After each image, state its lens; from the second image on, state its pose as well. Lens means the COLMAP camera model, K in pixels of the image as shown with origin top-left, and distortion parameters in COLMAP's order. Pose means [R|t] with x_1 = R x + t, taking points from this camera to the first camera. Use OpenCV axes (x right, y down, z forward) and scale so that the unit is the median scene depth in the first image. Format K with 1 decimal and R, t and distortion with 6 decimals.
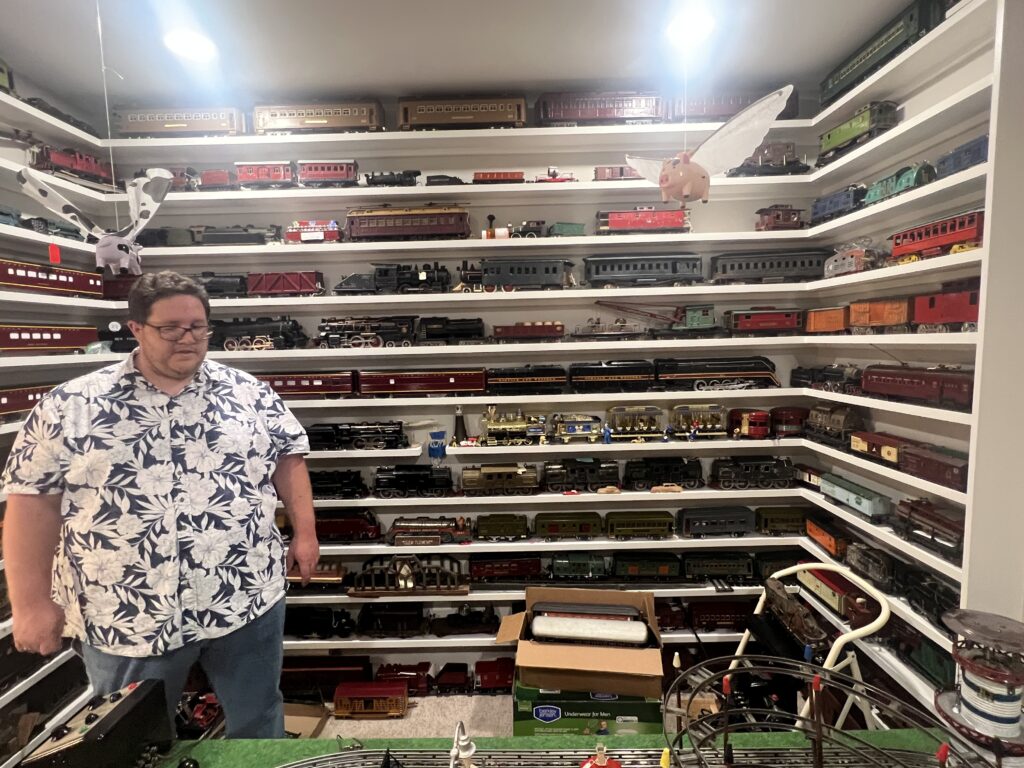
lens RADIAL K [[508.0, 0, 512.9], [0, 508.0, 387.2], [0, 0, 1]] dist [0.005576, 0.000418]
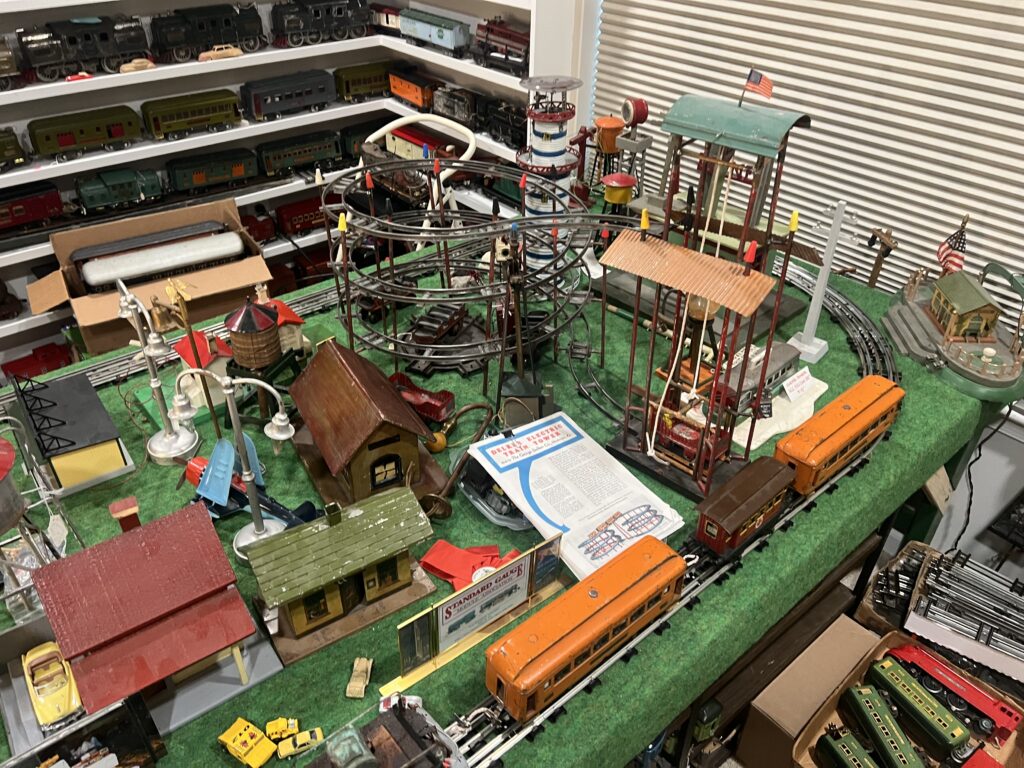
lens RADIAL K [[778.1, 0, 517.2], [0, 778.1, 385.2], [0, 0, 1]] dist [0.042064, -0.045517]
pose [[0.751293, -0.347300, 0.561197, -0.166608], [0.024138, 0.864229, 0.502520, 0.057710], [-0.659528, -0.363993, 0.657672, -0.173622]]
